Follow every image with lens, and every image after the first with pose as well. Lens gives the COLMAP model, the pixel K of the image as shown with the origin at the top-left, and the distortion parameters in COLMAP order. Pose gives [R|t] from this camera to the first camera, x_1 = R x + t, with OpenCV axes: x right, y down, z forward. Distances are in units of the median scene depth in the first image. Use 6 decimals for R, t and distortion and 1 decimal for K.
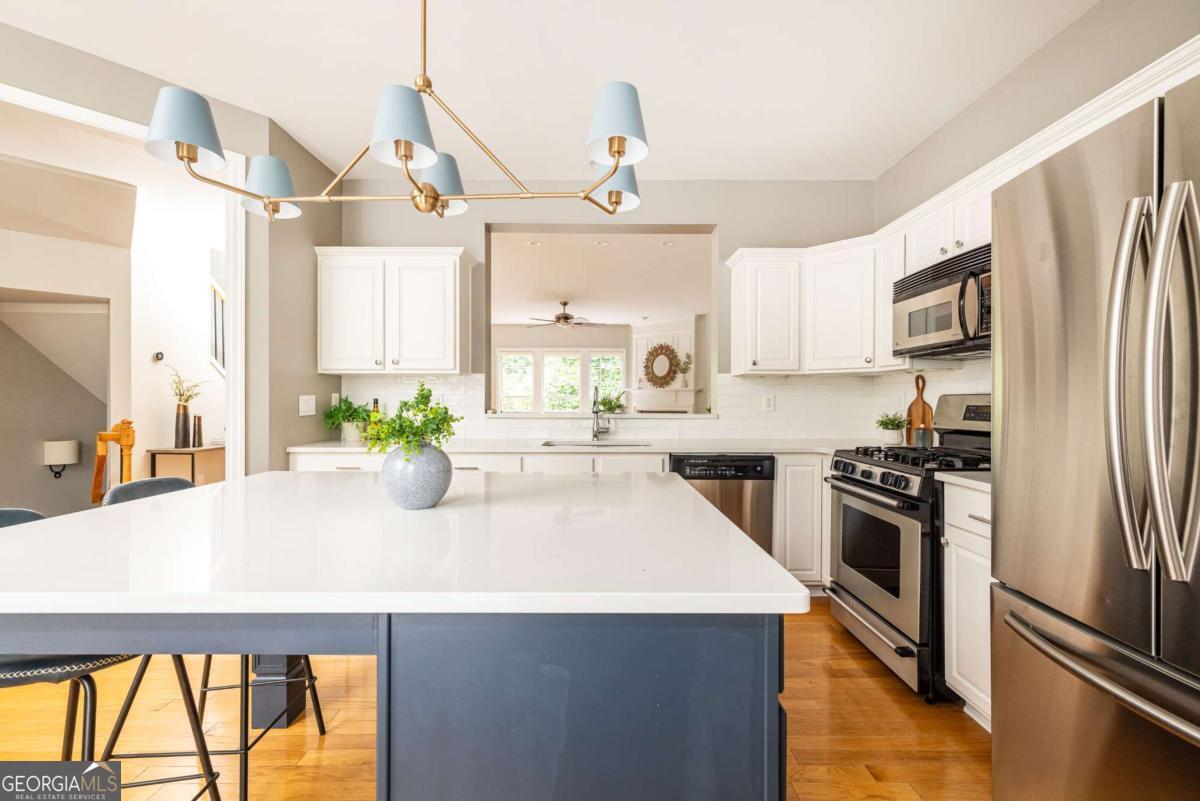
lens RADIAL K [[505.2, 0, 601.9], [0, 505.2, 402.9], [0, 0, 1]] dist [-0.000154, -0.000121]
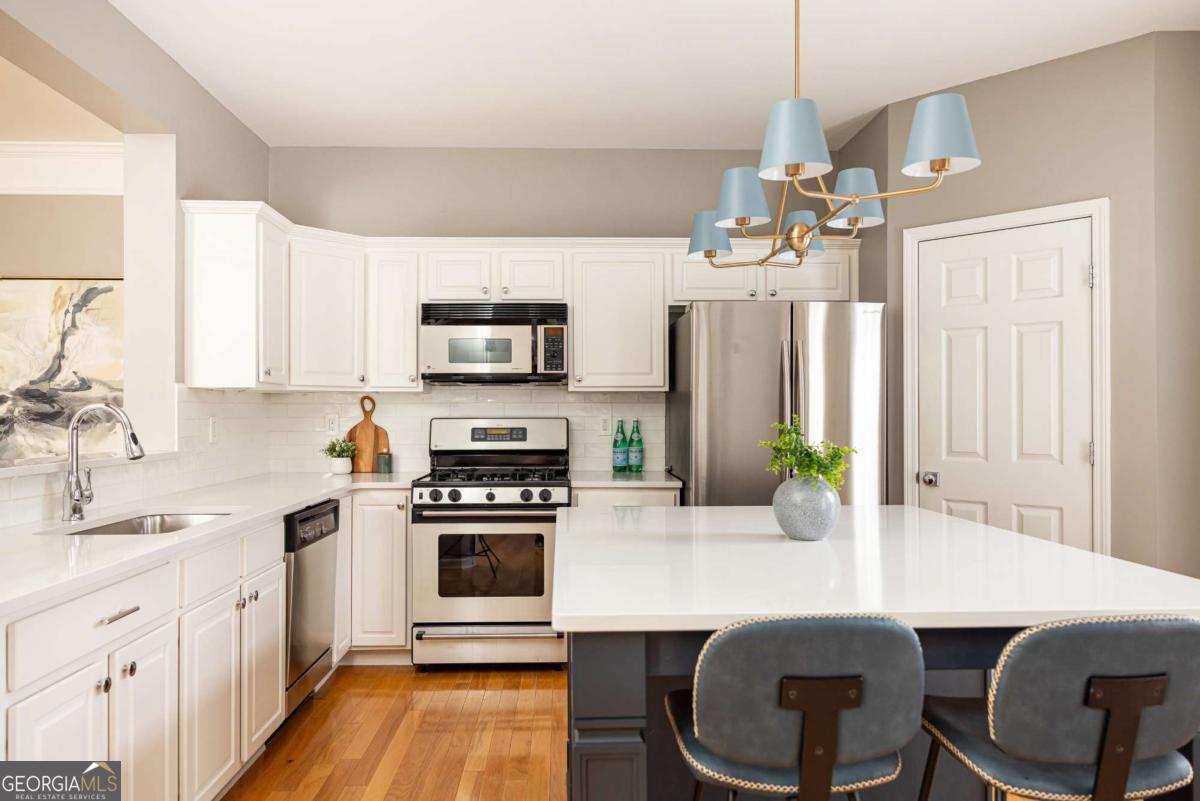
lens RADIAL K [[801.2, 0, 587.8], [0, 801.2, 419.5], [0, 0, 1]] dist [0.002310, -0.000973]
pose [[-0.025879, -0.008179, 0.999632, -0.266899], [0.009687, 0.999918, 0.008432, -0.006624], [-0.999618, 0.009902, -0.025797, 0.197313]]
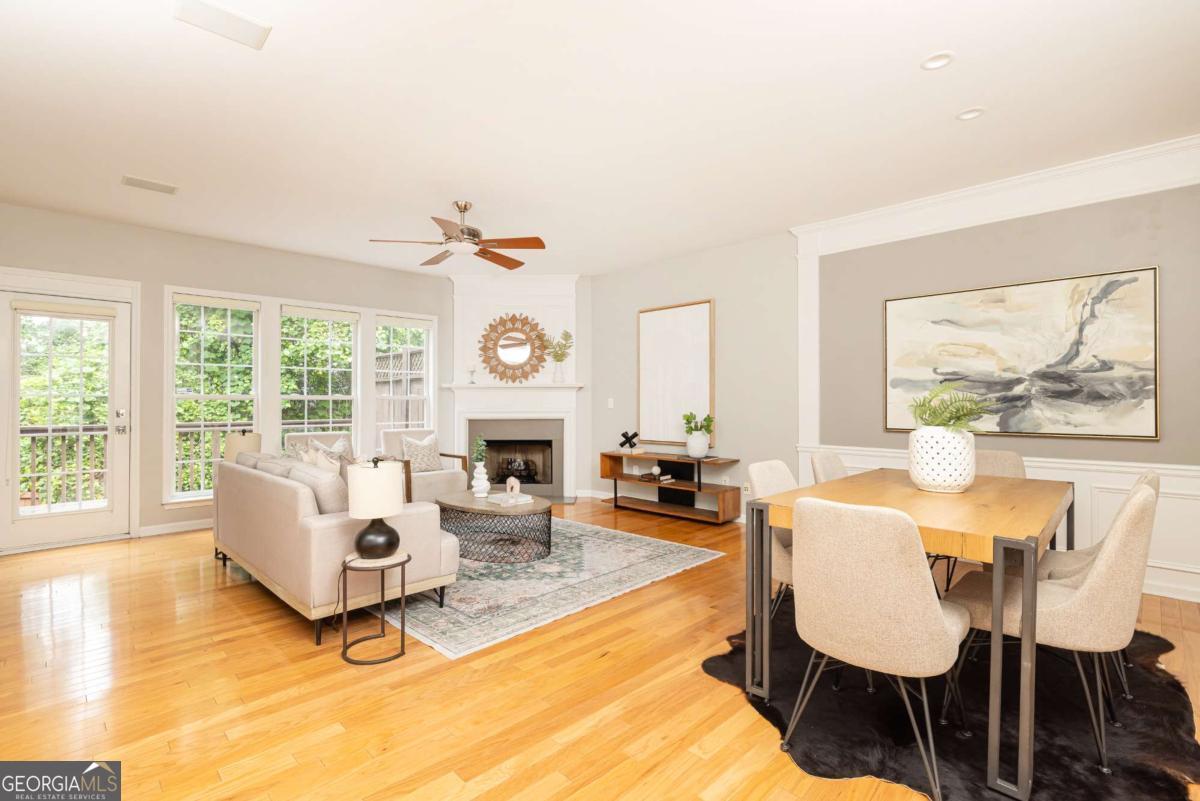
lens RADIAL K [[550.6, 0, 598.5], [0, 550.6, 395.1], [0, 0, 1]] dist [-0.014020, 0.004951]
pose [[0.723219, -0.002236, 0.690616, -0.289786], [0.012748, 0.999868, -0.010113, -0.007006], [-0.690501, 0.016119, 0.723151, 0.444484]]
